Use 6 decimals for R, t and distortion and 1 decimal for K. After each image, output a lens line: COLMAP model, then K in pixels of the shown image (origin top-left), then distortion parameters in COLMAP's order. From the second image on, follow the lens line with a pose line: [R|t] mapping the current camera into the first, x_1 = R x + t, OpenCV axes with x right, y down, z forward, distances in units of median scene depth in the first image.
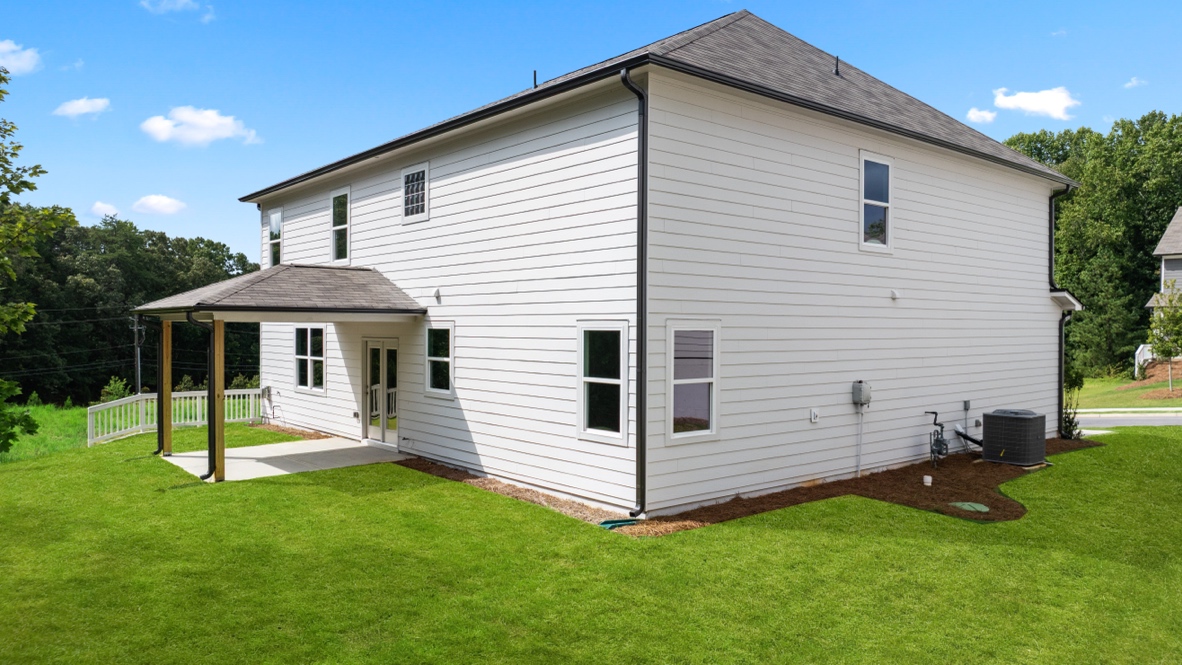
lens RADIAL K [[835.3, 0, 591.0], [0, 835.3, 332.5], [0, 0, 1]] dist [-0.011503, 0.001304]
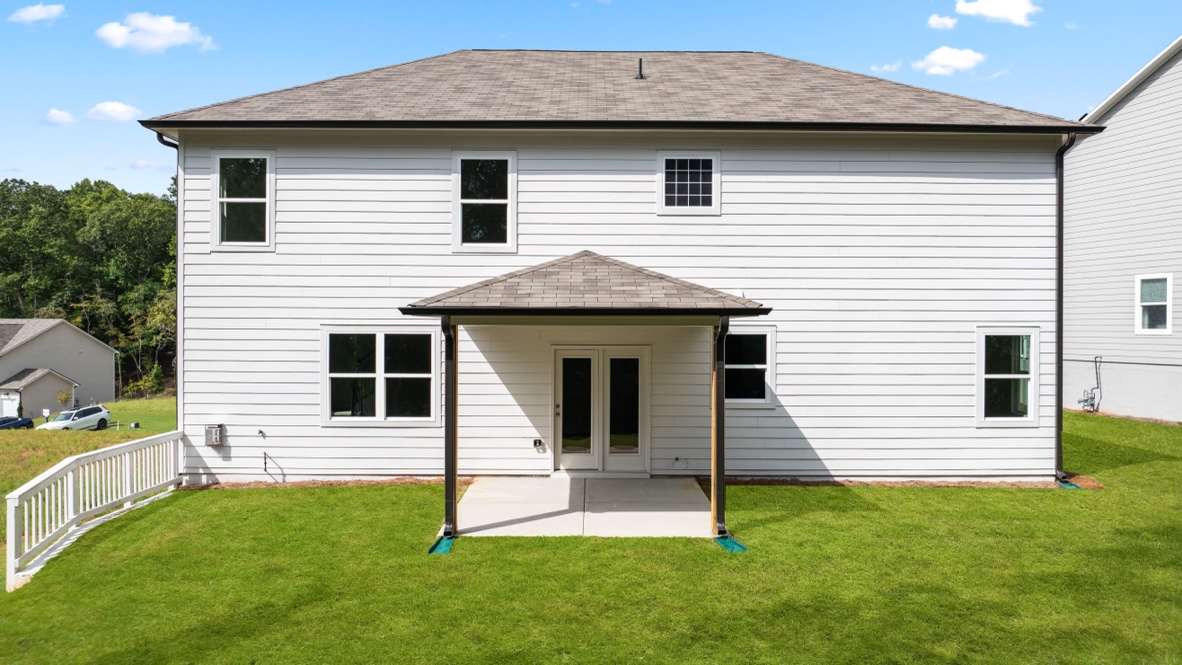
lens RADIAL K [[449.4, 0, 591.0], [0, 449.4, 332.5], [0, 0, 1]] dist [-0.003614, -0.000064]
pose [[0.639912, -0.002104, 0.768446, -0.647244], [0.004527, 0.999989, -0.001032, -0.006086], [-0.768435, 0.004139, 0.639914, 0.775466]]
